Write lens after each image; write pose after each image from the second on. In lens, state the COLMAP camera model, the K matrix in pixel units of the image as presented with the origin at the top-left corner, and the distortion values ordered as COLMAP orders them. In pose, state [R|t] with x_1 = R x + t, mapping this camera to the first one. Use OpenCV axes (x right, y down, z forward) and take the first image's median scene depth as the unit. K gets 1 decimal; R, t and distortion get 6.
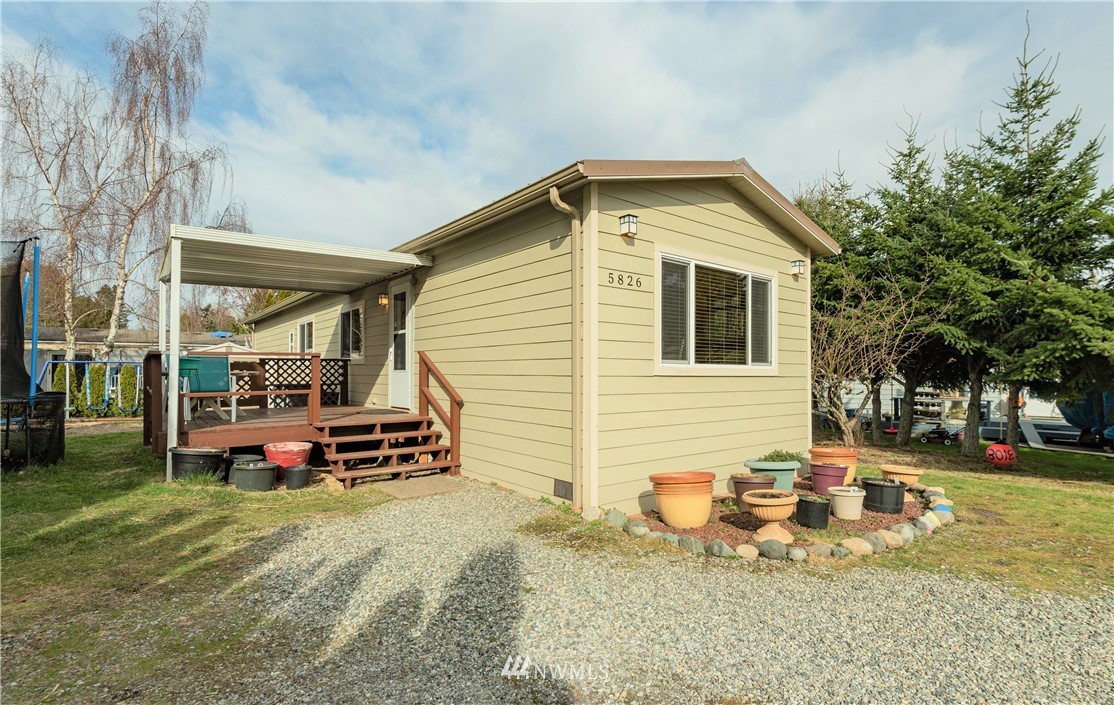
lens RADIAL K [[534.8, 0, 565.2], [0, 534.8, 369.1], [0, 0, 1]] dist [0.017483, 0.000637]
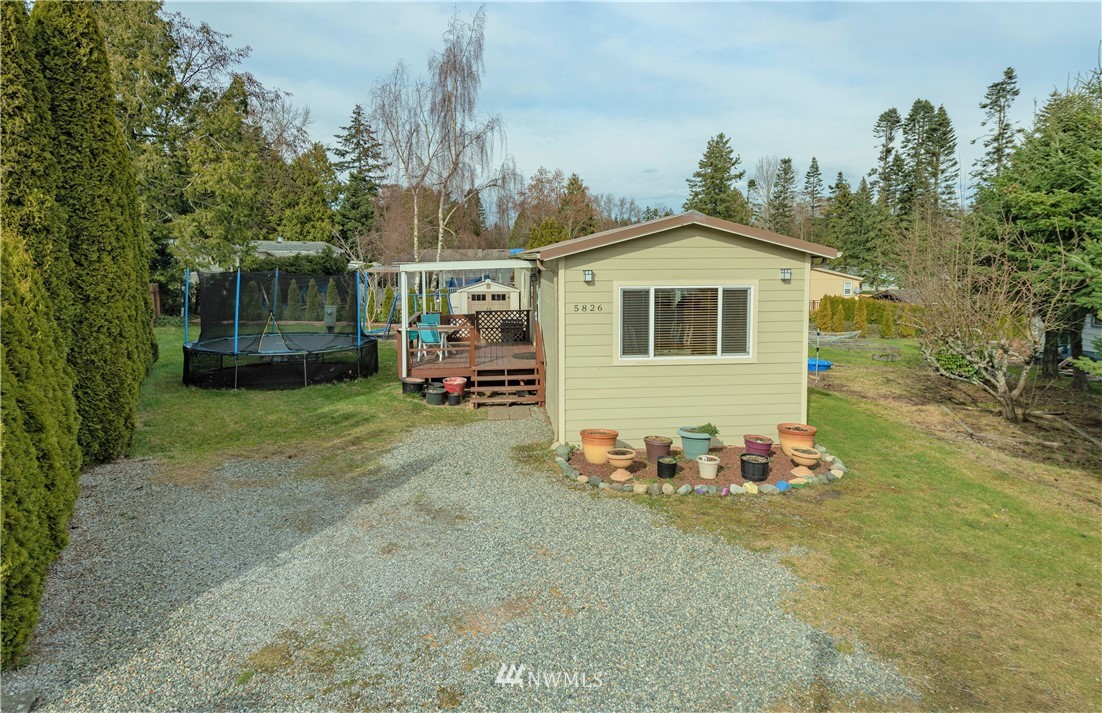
lens RADIAL K [[593.6, 0, 556.6], [0, 593.6, 309.7], [0, 0, 1]] dist [0.016542, -0.004960]
pose [[0.839981, 0.042246, -0.540969, 0.548215], [0.011179, 0.995406, 0.095092, -0.181972], [0.542501, -0.085923, 0.835649, -0.299749]]
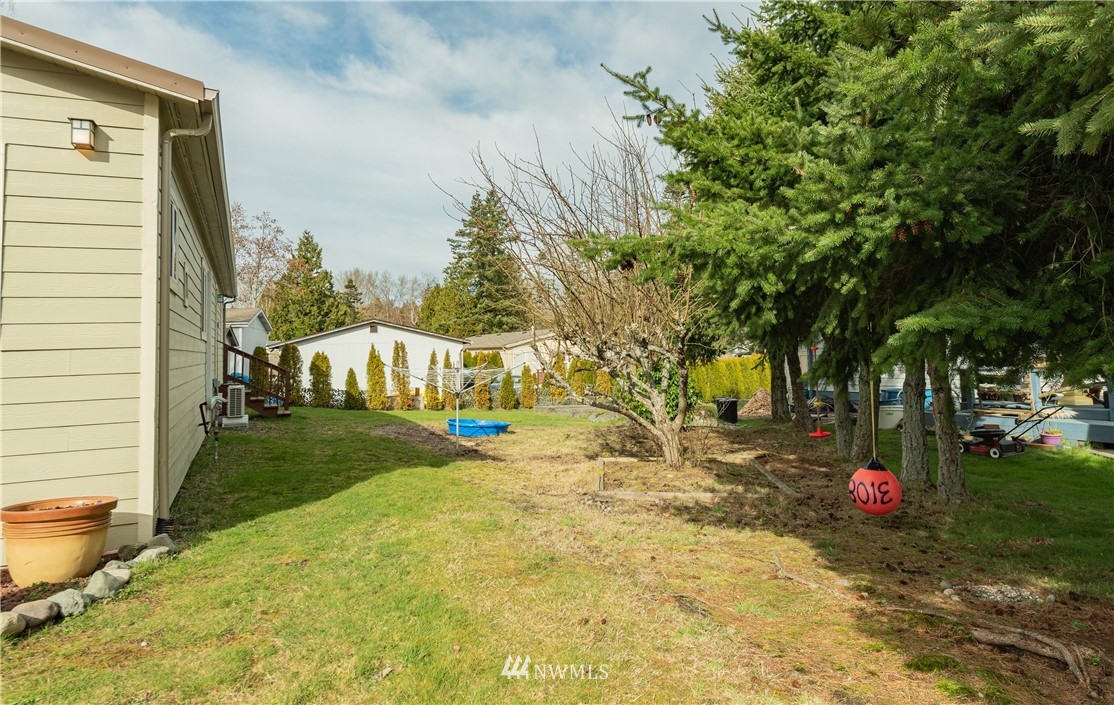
lens RADIAL K [[694.1, 0, 584.2], [0, 694.1, 334.1], [0, 0, 1]] dist [0.049687, -0.000231]
pose [[0.970563, -0.037938, -0.237841, 0.784537], [0.035965, 0.999273, -0.012630, 0.020458], [0.238147, 0.003704, 0.971222, 0.380720]]
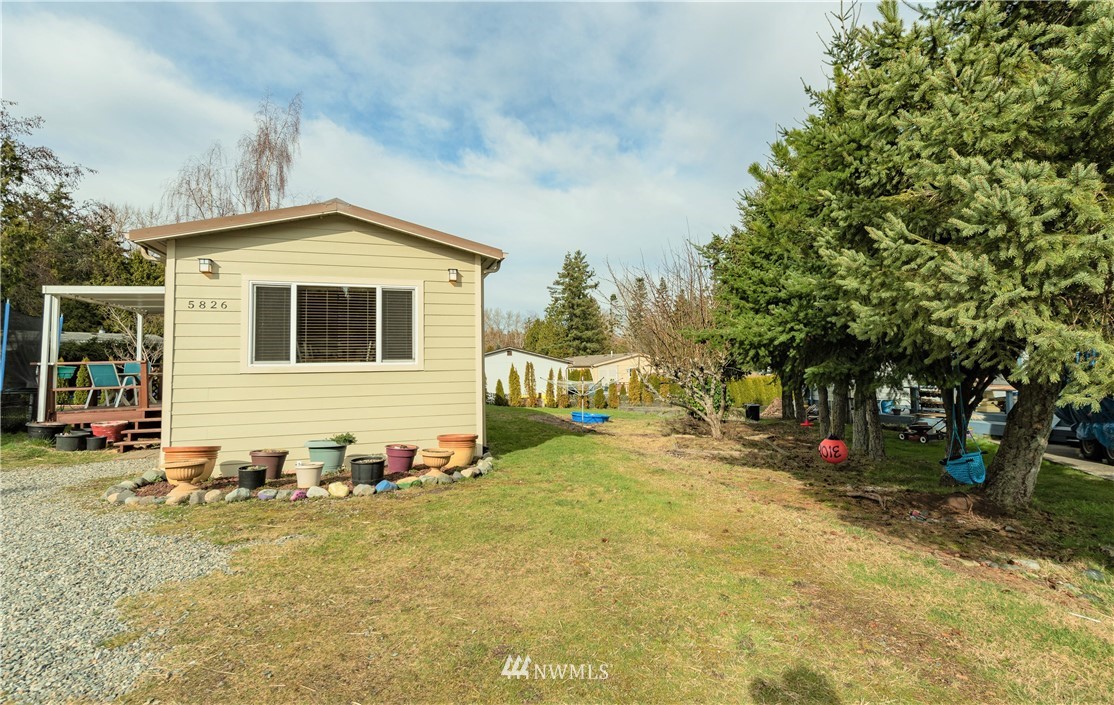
lens RADIAL K [[534.8, 0, 569.2], [0, 534.8, 336.8], [0, 0, 1]] dist [0.017483, 0.000637]
pose [[0.932201, -0.039835, -0.359742, 0.809096], [0.023877, 0.998528, -0.048694, 0.003355], [0.361152, 0.036803, 0.931781, 0.024444]]
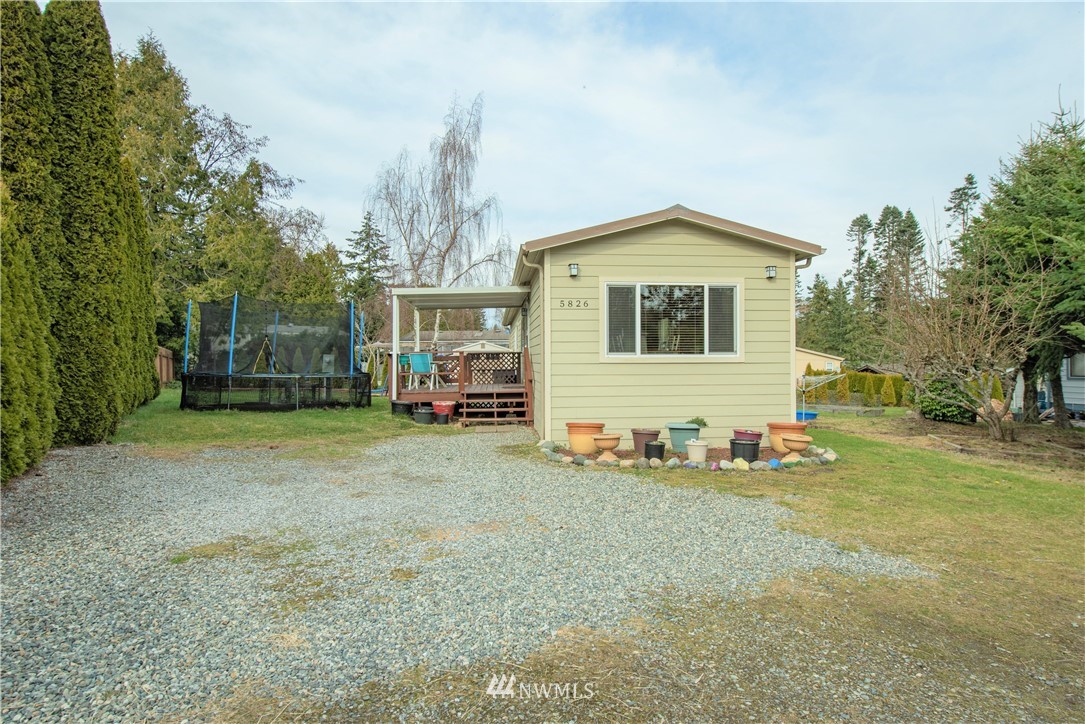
lens RADIAL K [[561.2, 0, 546.8], [0, 561.2, 370.1], [0, 0, 1]] dist [-0.004435, -0.000668]
pose [[0.833966, 0.002483, -0.551810, 0.534760], [0.011743, 0.999684, 0.022247, -0.002856], [0.551690, -0.025033, 0.833673, -0.250869]]
